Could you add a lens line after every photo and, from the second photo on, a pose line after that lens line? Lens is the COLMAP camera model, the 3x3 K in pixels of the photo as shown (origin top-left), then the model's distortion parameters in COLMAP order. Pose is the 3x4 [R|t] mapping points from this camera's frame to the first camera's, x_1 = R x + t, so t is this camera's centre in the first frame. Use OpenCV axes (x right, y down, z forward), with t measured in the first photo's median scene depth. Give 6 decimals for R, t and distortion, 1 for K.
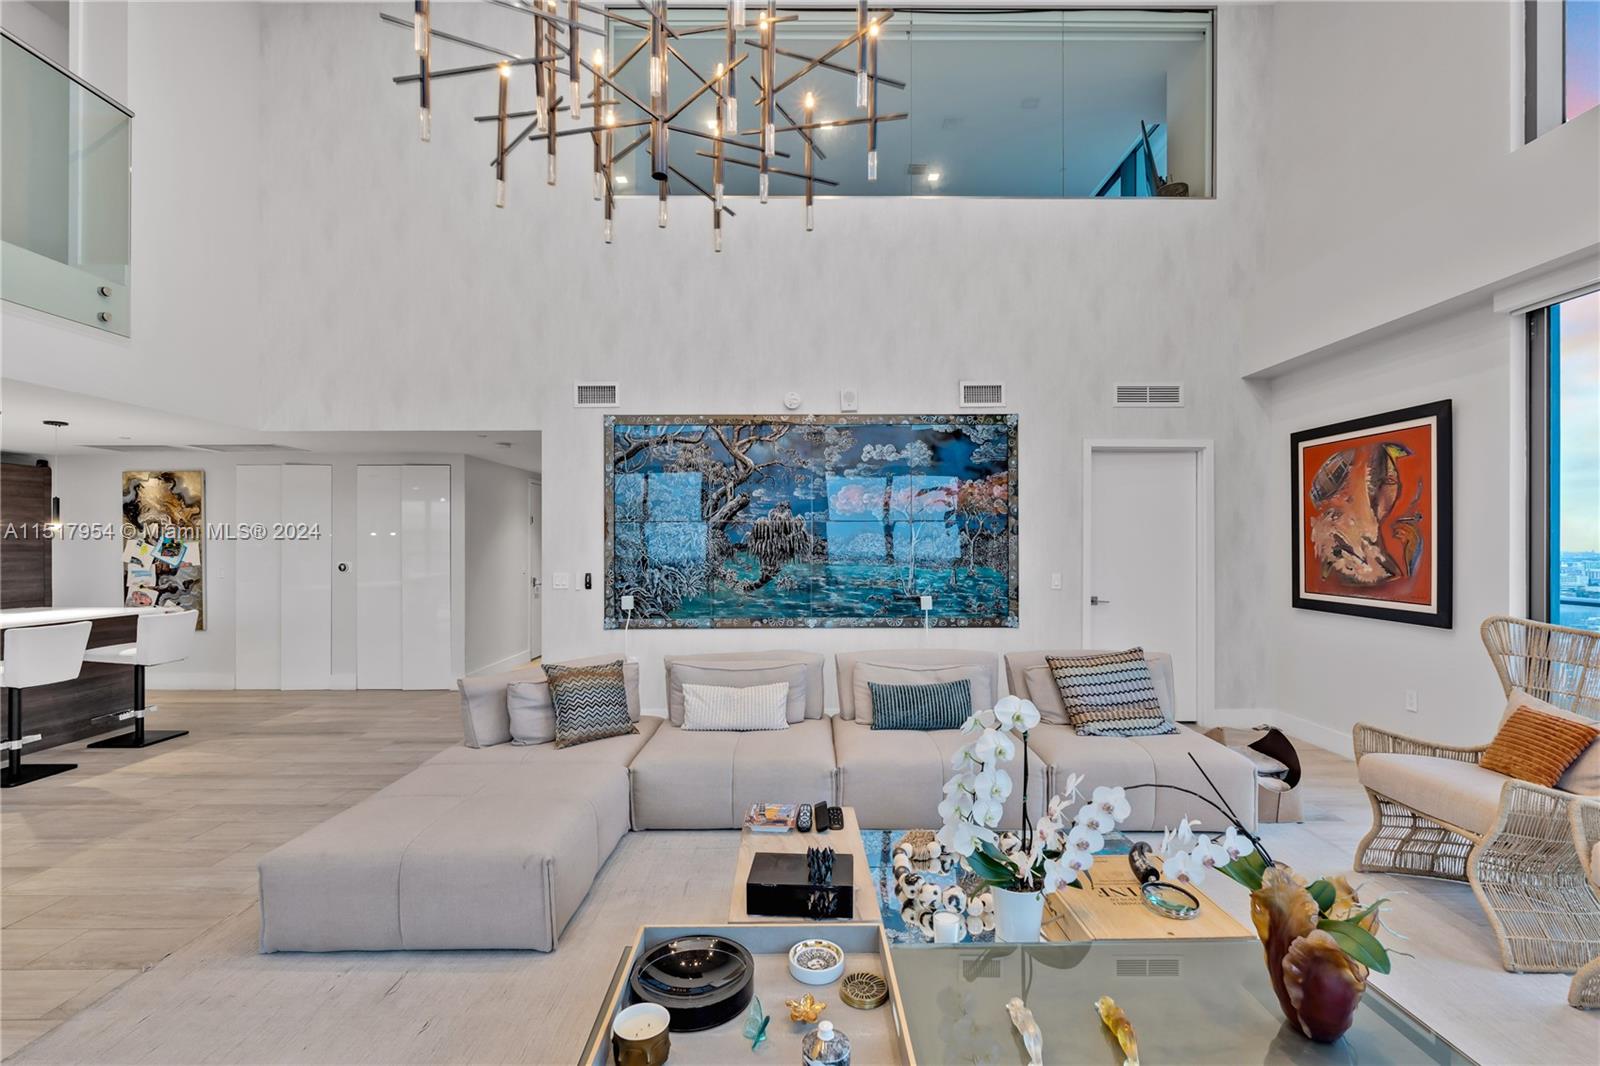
lens RADIAL K [[710.1, 0, 794.9], [0, 710.1, 543.5], [0, 0, 1]] dist [0.001698, -0.000434]
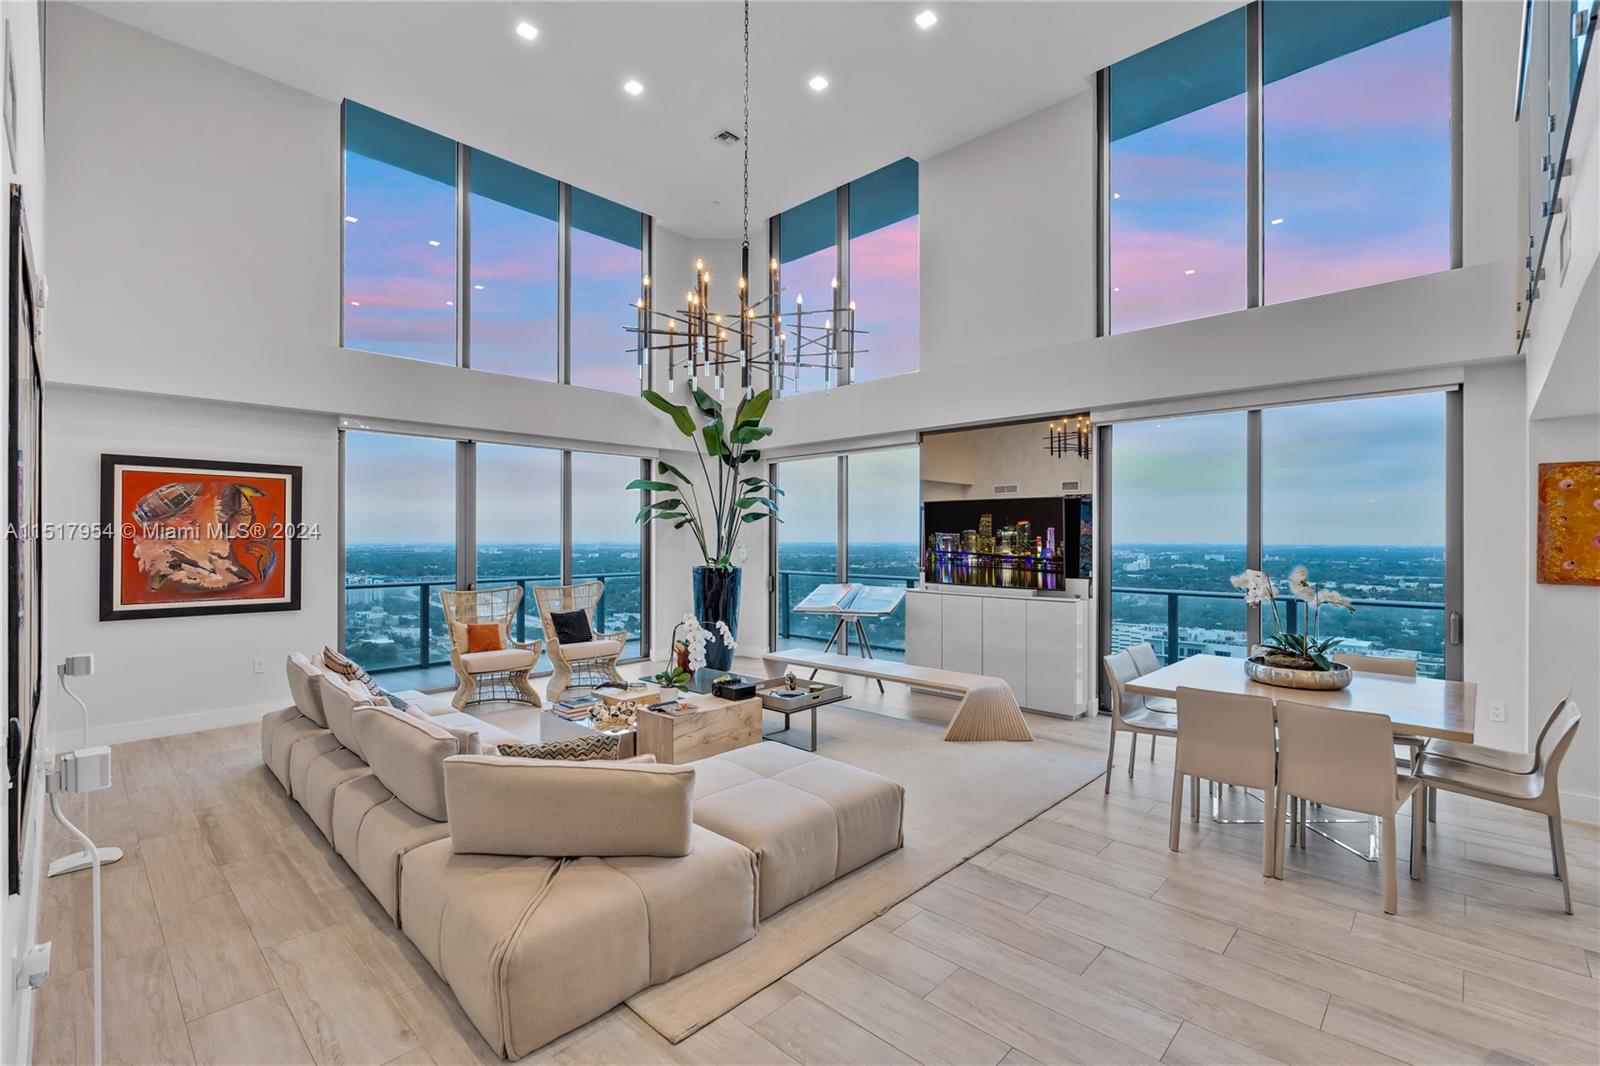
lens RADIAL K [[710.1, 0, 805.4], [0, 710.1, 532.8], [0, 0, 1]] dist [0.001698, -0.000434]
pose [[-0.728360, -0.001035, 0.685193, -0.722147], [-0.003292, 0.999993, -0.001989, -0.038660], [-0.685186, -0.003705, -0.728358, 0.995136]]
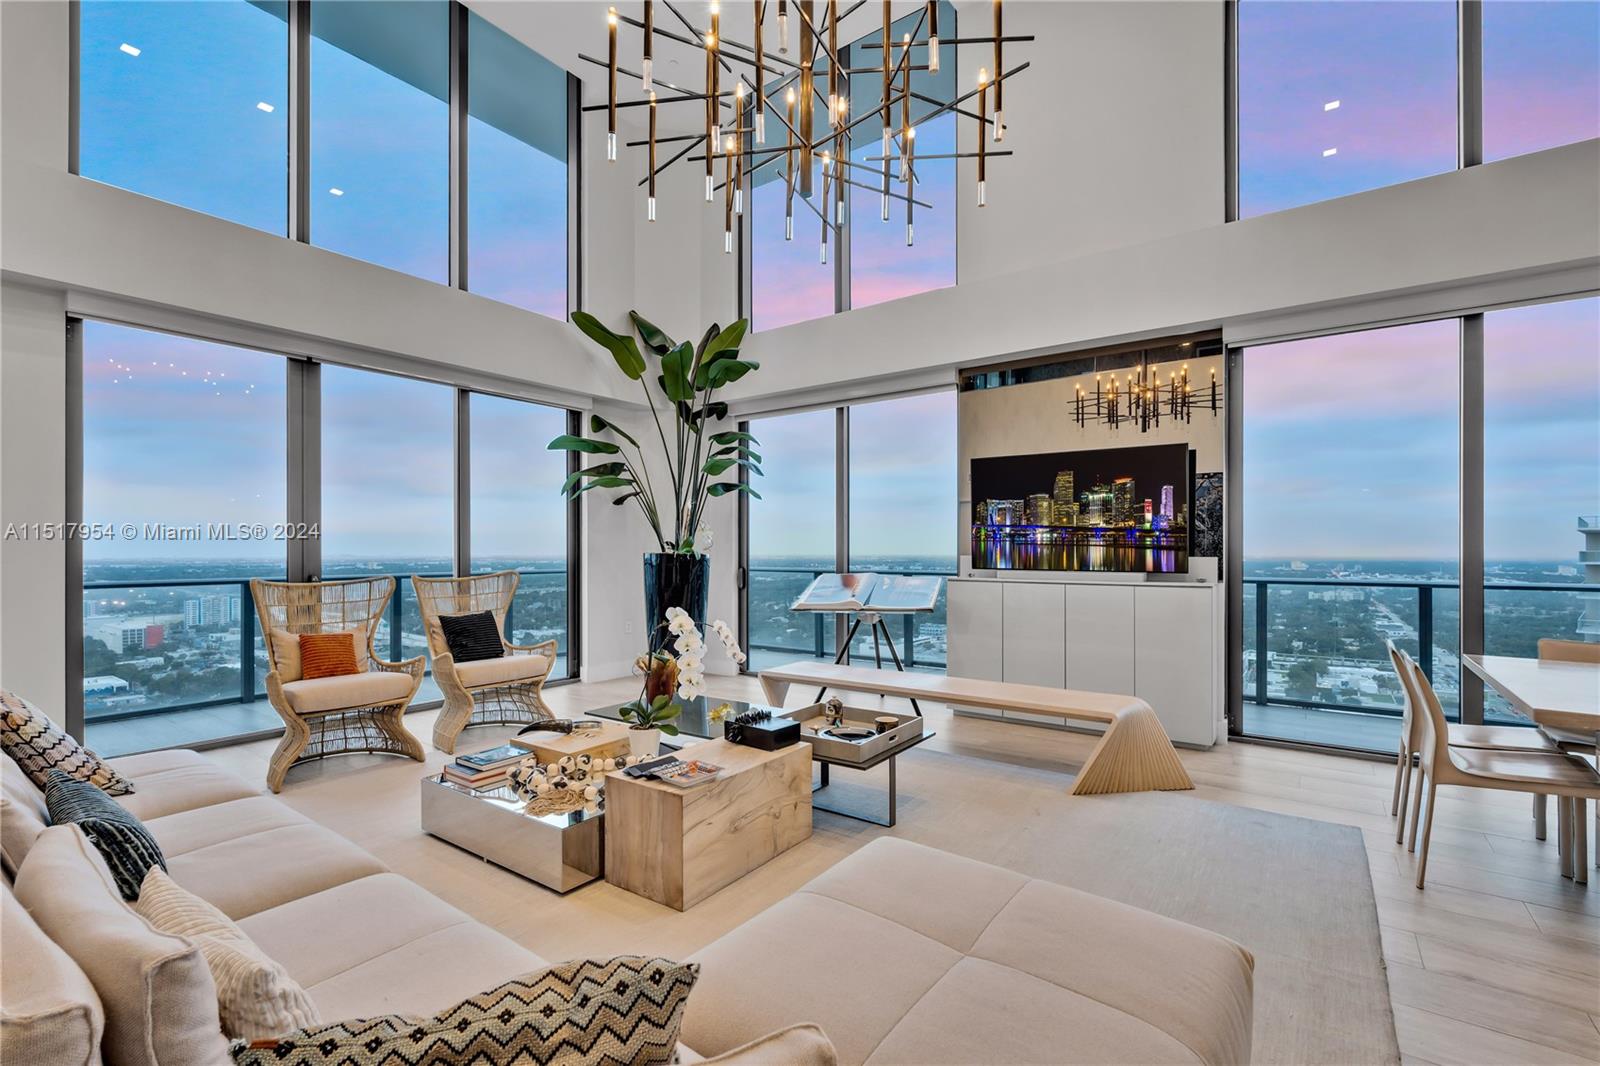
lens RADIAL K [[710.1, 0, 798.2], [0, 710.1, 546.9], [0, 0, 1]] dist [0.001698, -0.000434]
pose [[-0.808613, 0.000166, 0.588340, -0.356820], [-0.001067, 0.999998, -0.001748, 0.023787], [-0.588339, -0.002041, -0.808612, 0.810447]]
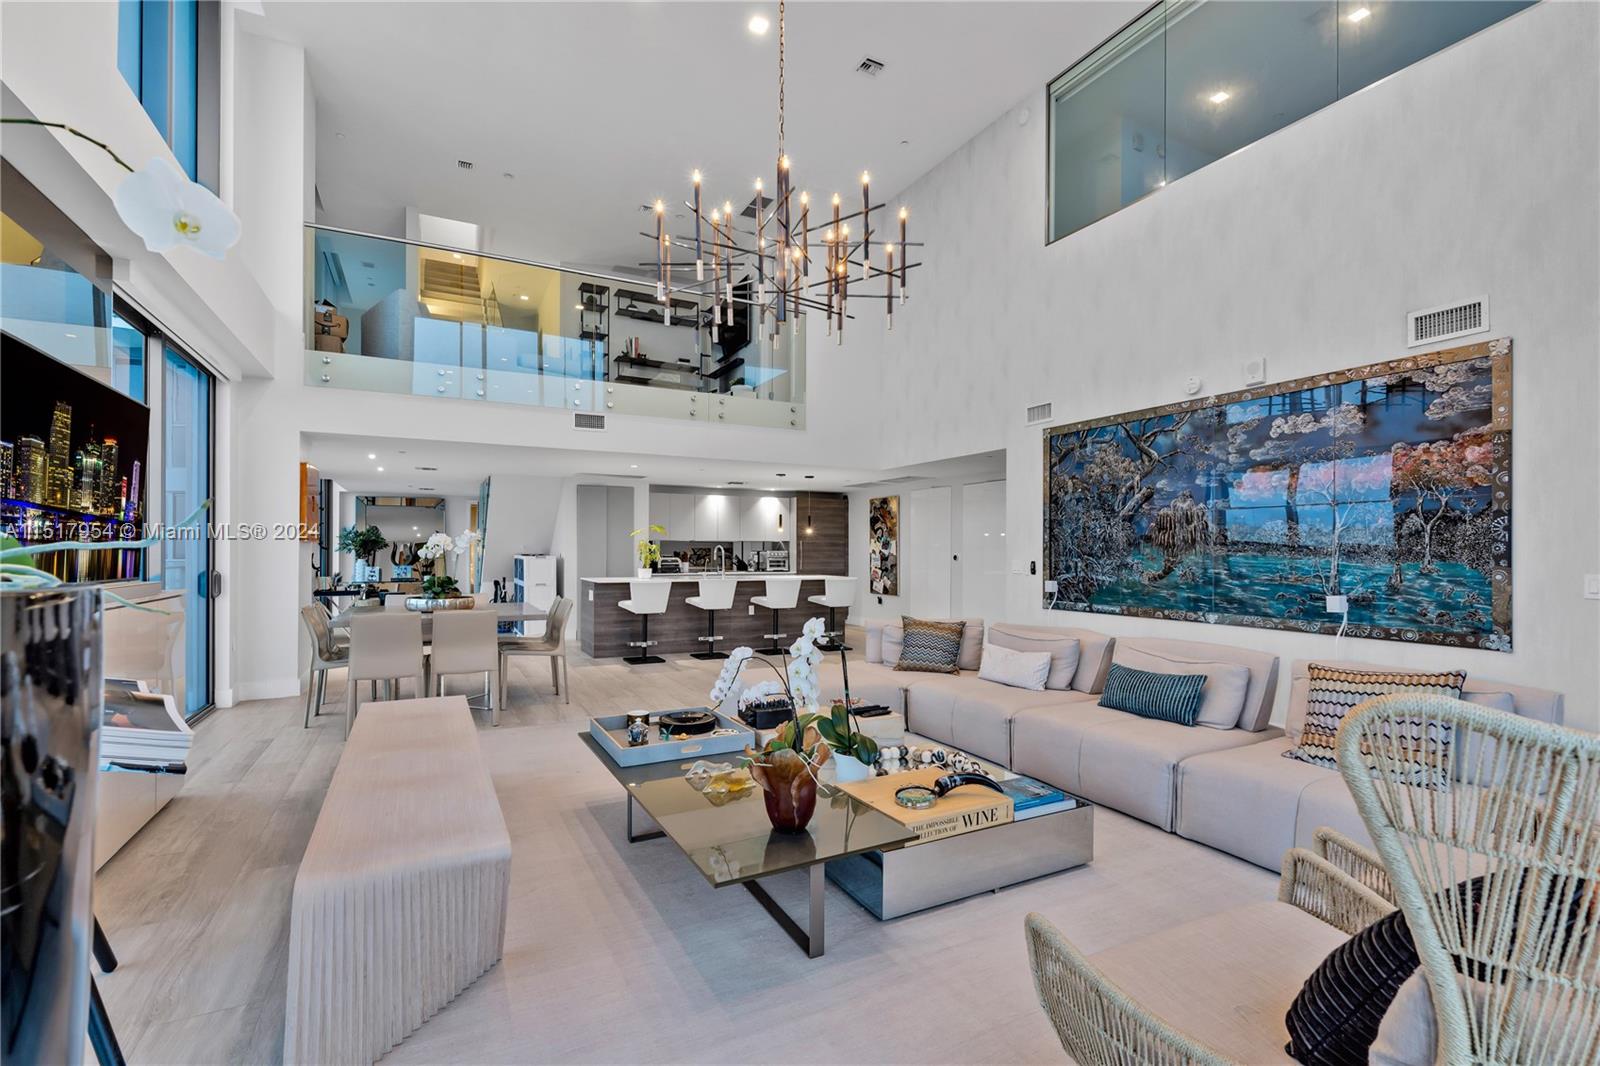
lens RADIAL K [[710.1, 0, 804.6], [0, 710.1, 550.5], [0, 0, 1]] dist [0.001698, -0.000434]
pose [[0.469195, 0.003621, -0.883087, 0.597273], [-0.003740, 0.999991, 0.002113, 0.022447], [0.883087, 0.002311, 0.469204, 0.085695]]
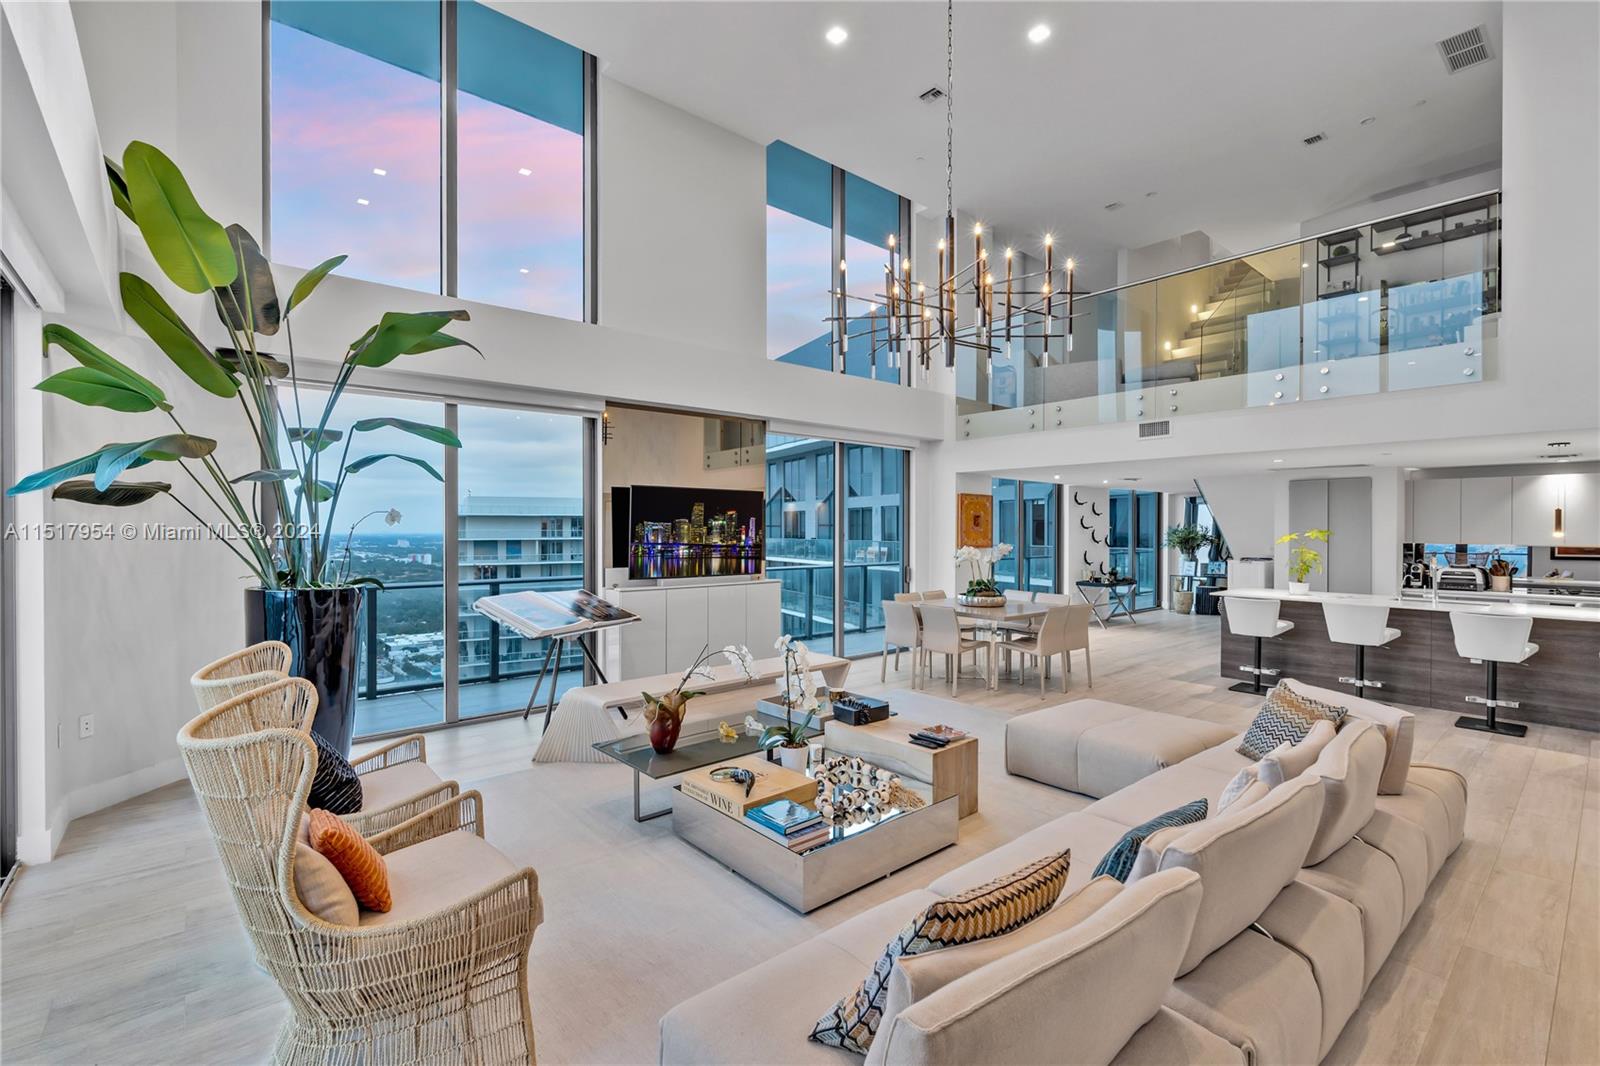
lens RADIAL K [[710.1, 0, 801.7], [0, 710.1, 531.5], [0, 0, 1]] dist [0.001698, -0.000434]
pose [[-0.758754, 0.003654, -0.651366, 0.576833], [0.000048, 0.999985, 0.005554, -0.033705], [0.651377, 0.004183, -0.758743, 0.919908]]
